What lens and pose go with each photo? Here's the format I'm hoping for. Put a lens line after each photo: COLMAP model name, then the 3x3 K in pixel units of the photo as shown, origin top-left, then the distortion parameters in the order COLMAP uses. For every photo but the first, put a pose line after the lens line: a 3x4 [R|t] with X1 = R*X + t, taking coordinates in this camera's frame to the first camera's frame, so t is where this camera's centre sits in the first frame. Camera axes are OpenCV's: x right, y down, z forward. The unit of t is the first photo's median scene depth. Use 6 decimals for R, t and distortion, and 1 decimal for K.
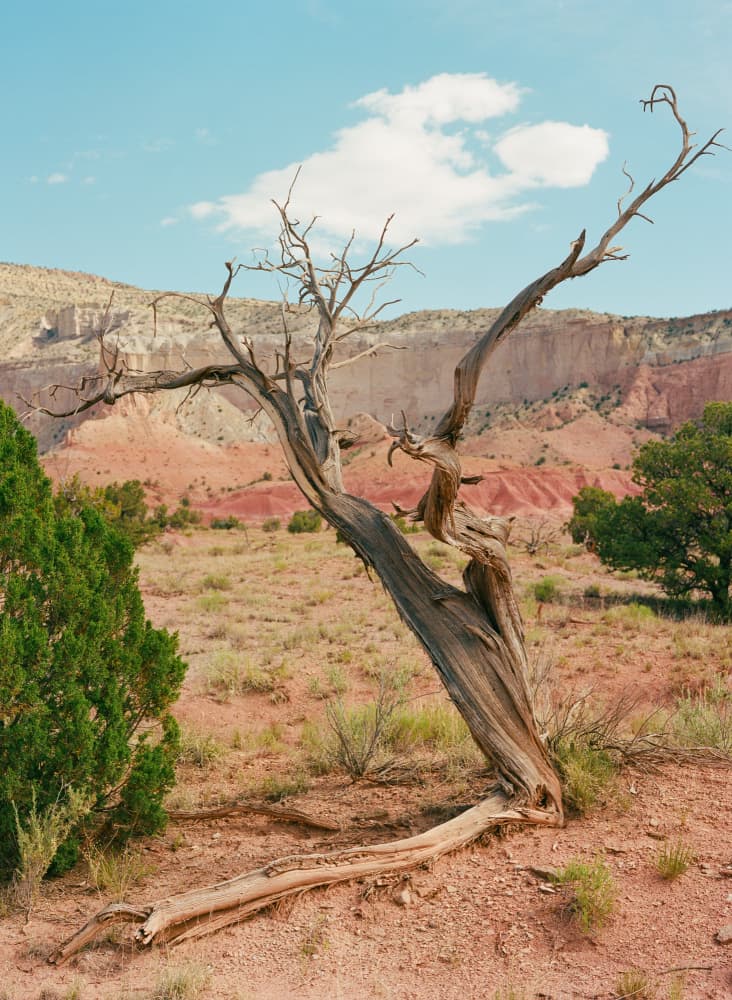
lens RADIAL K [[1387.7, 0, 366.0], [0, 1387.7, 500.0], [0, 0, 1]] dist [-0.043910, 0.060745]
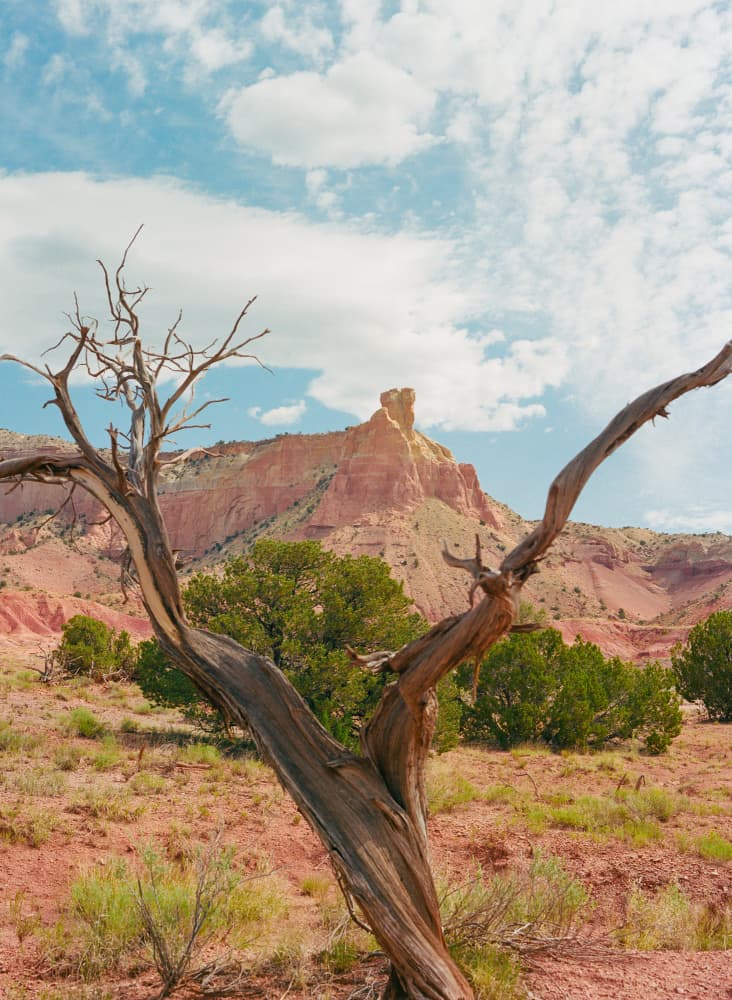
lens RADIAL K [[1387.7, 0, 366.0], [0, 1387.7, 500.0], [0, 0, 1]] dist [-0.043910, 0.060745]
pose [[0.931152, 0.078760, 0.356023, -0.229228], [-0.045255, 0.993807, -0.101489, -0.001713], [-0.361811, 0.078390, 0.928950, 0.227327]]
